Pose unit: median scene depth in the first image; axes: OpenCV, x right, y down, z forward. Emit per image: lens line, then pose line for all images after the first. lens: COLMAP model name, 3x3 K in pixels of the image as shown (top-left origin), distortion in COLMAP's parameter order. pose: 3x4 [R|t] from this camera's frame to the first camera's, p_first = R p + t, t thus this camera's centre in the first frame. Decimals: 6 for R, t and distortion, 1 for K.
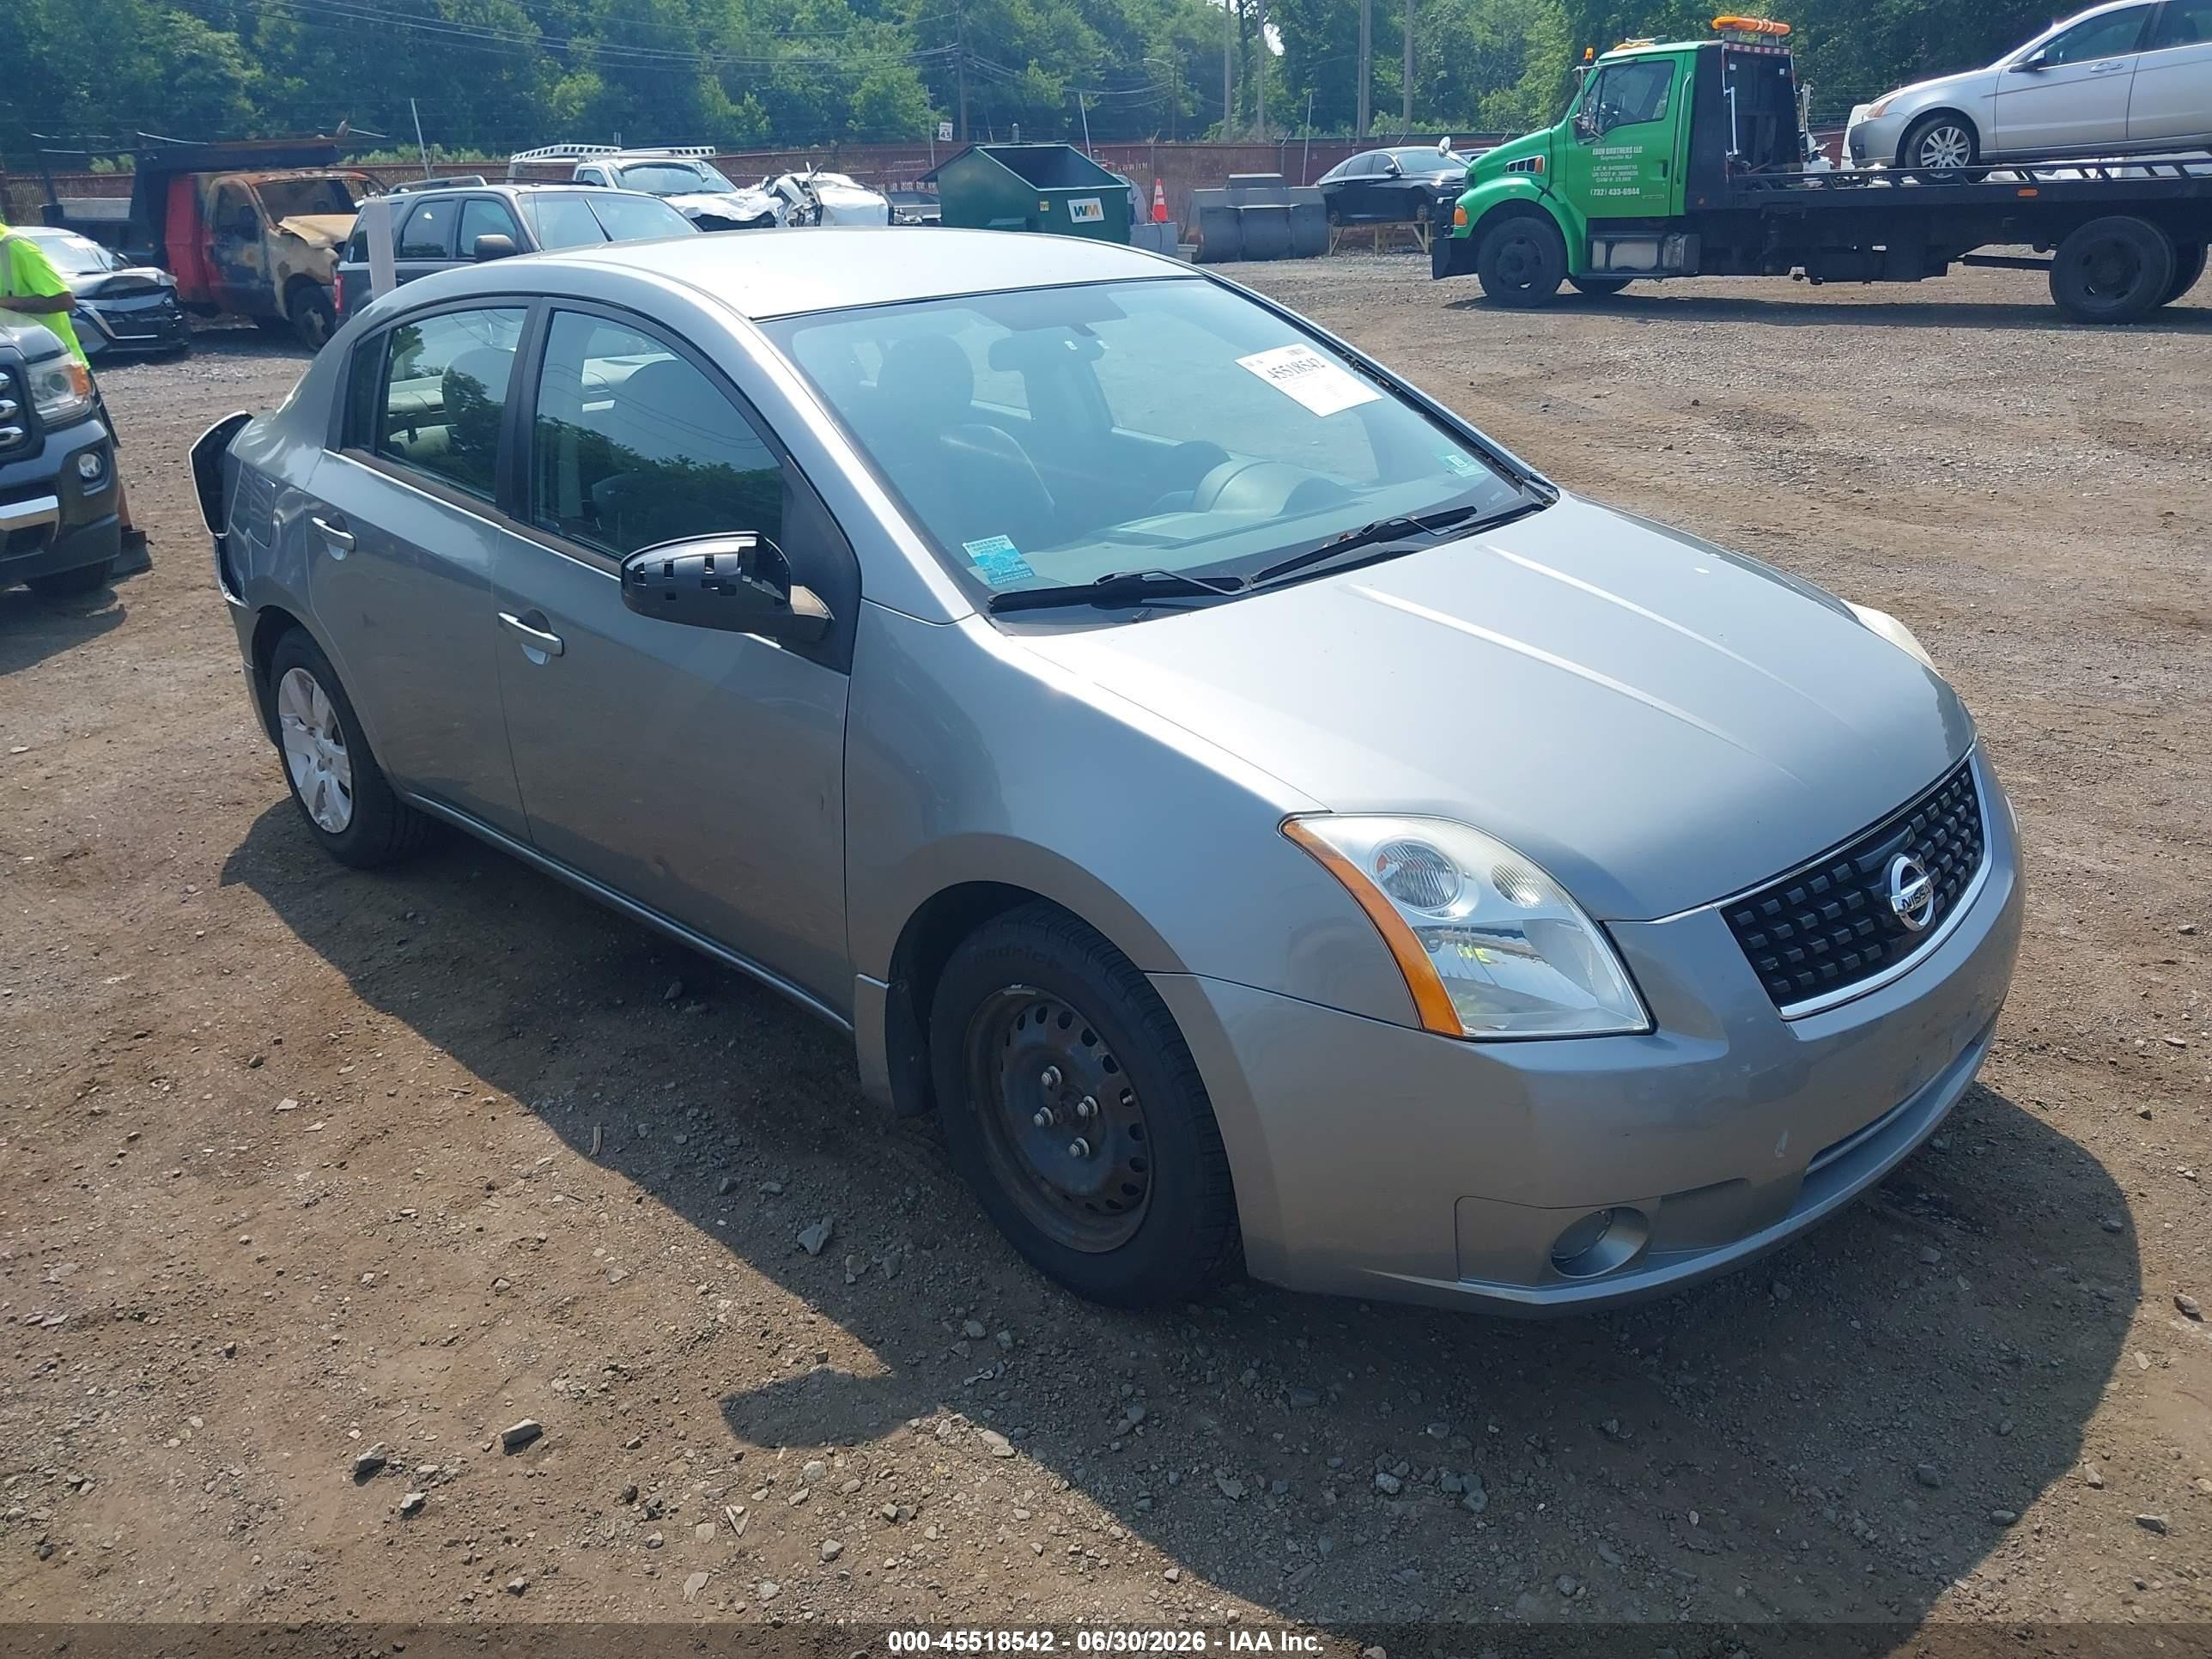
lens RADIAL K [[1760.3, 0, 1106.0], [0, 1760.3, 829.5], [0, 0, 1]] dist [-0.000634, 0.010253]
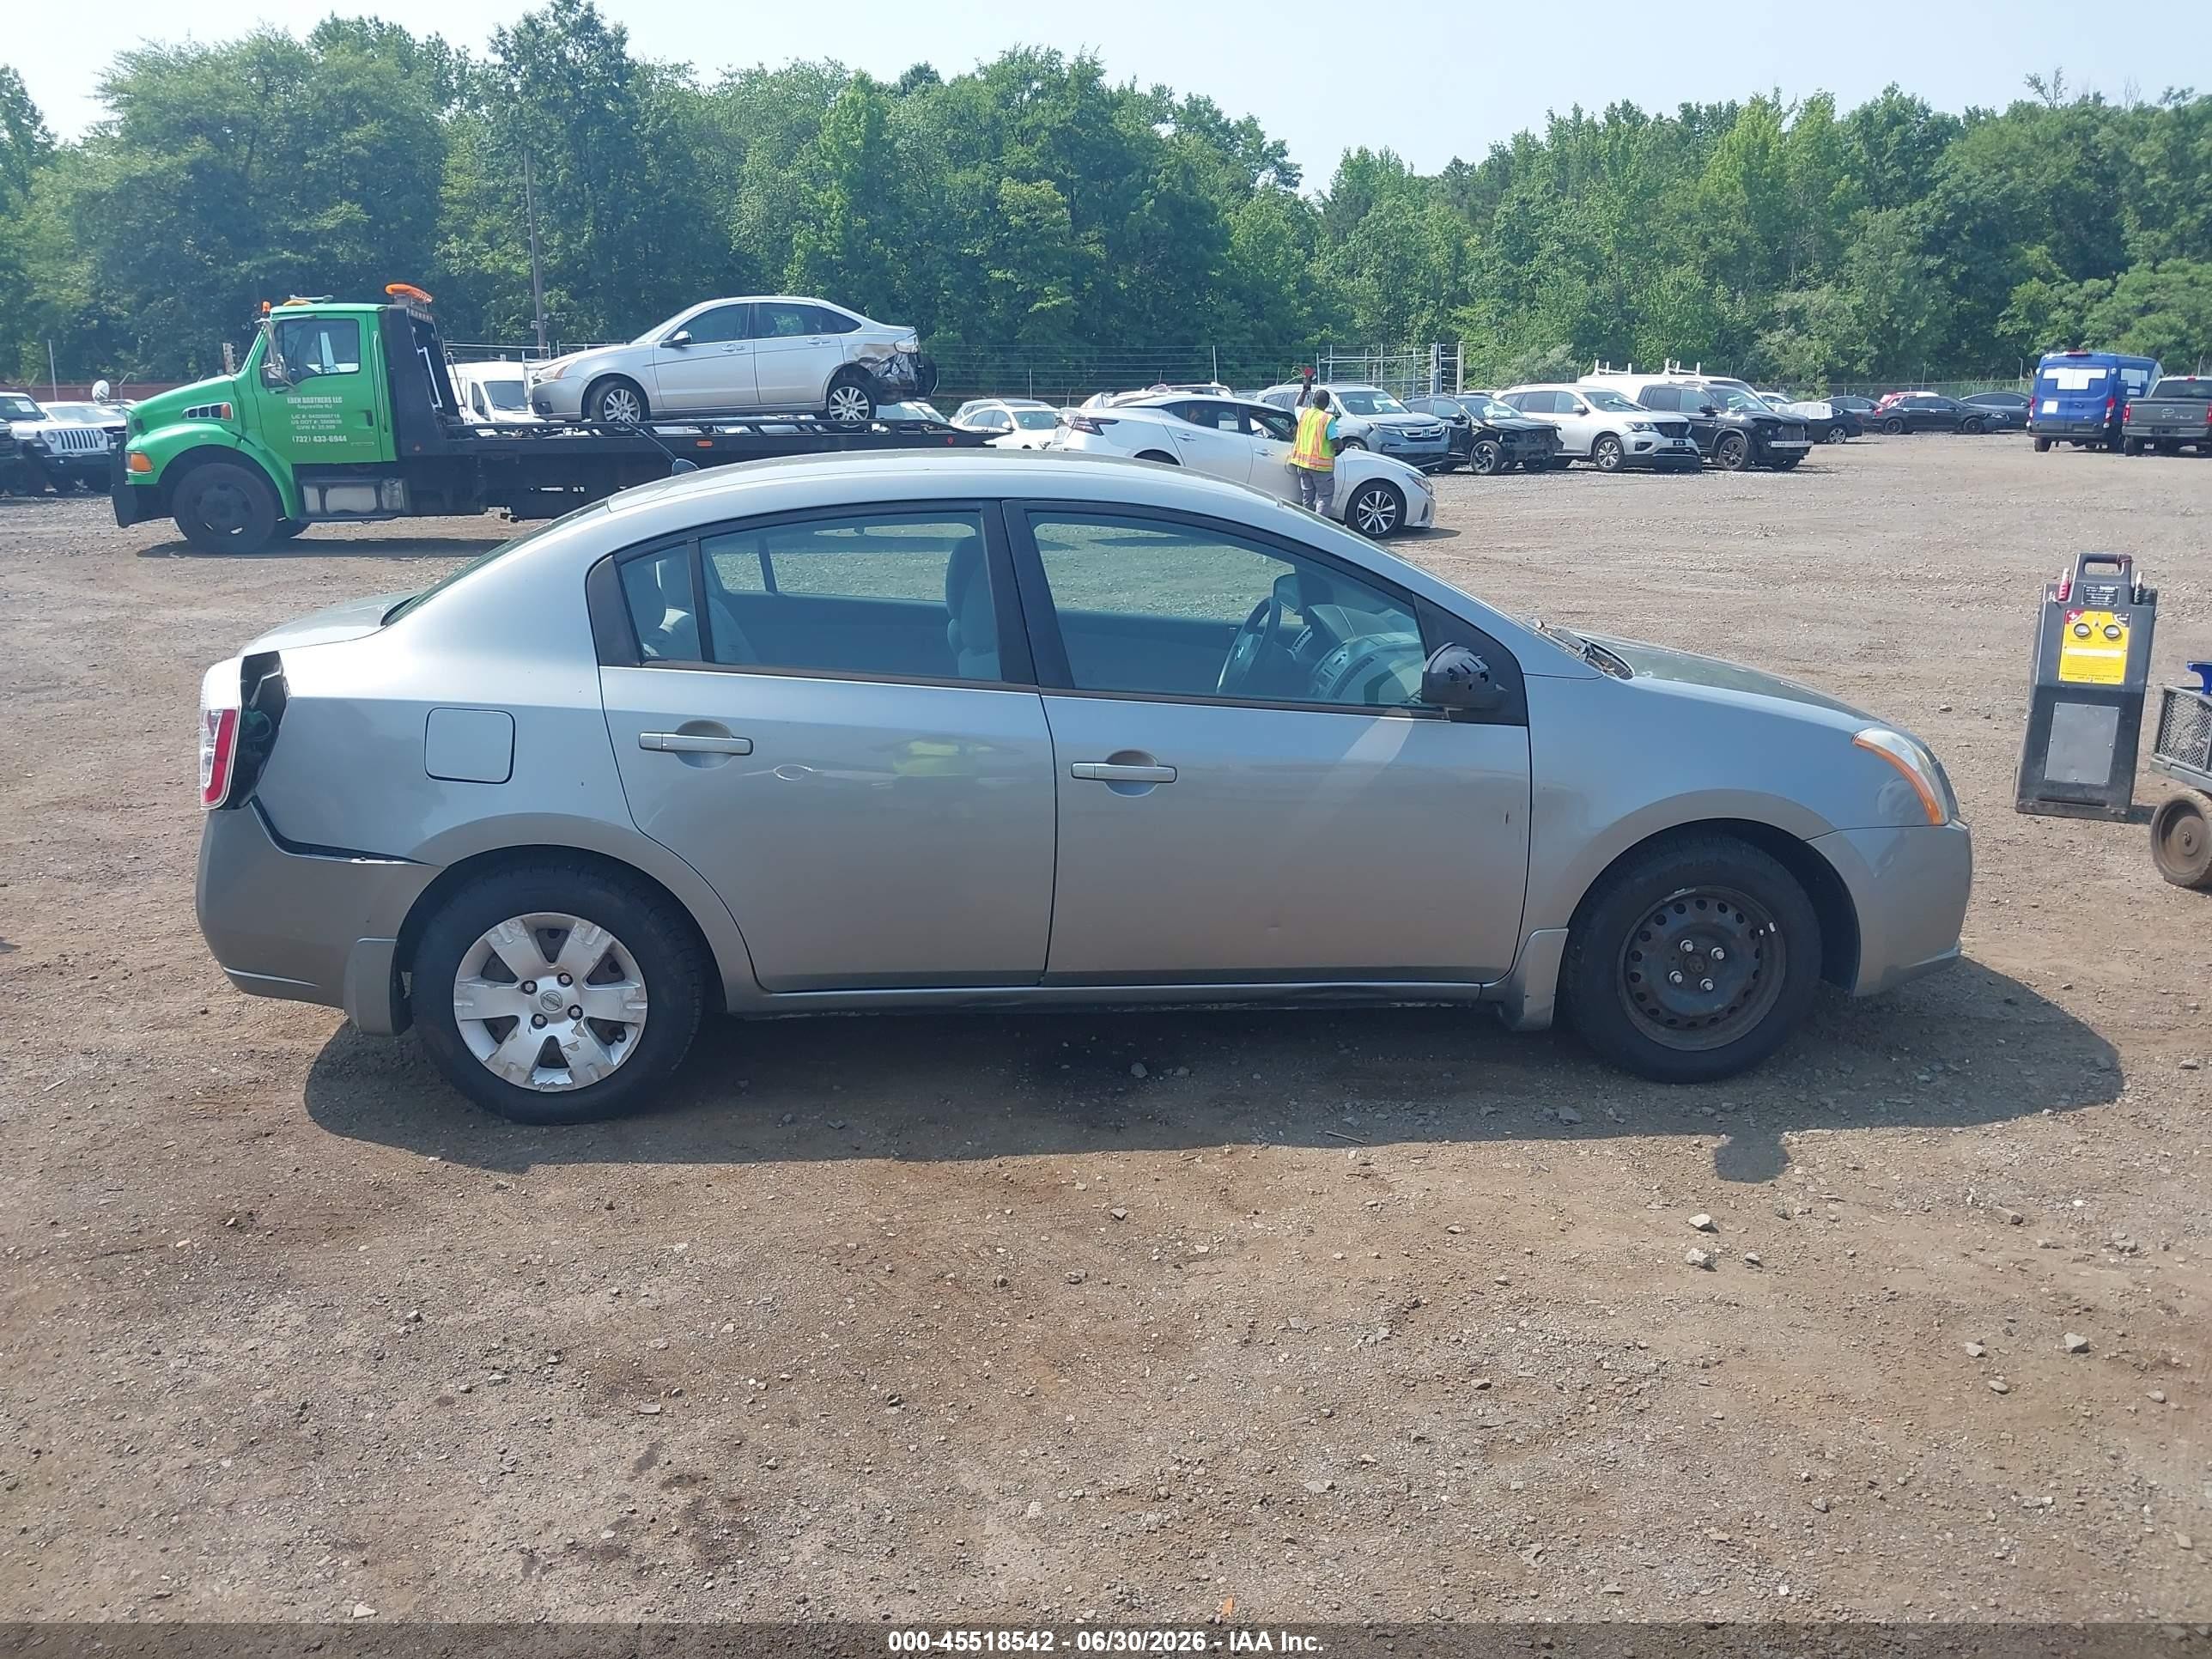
lens RADIAL K [[1760.3, 0, 1106.0], [0, 1760.3, 829.5], [0, 0, 1]] dist [-0.000634, 0.010253]
pose [[0.638750, -0.155224, 0.753594, -0.213520], [0.255614, 0.966619, -0.017558, -0.009226], [-0.725713, 0.203844, 0.657105, 0.044489]]
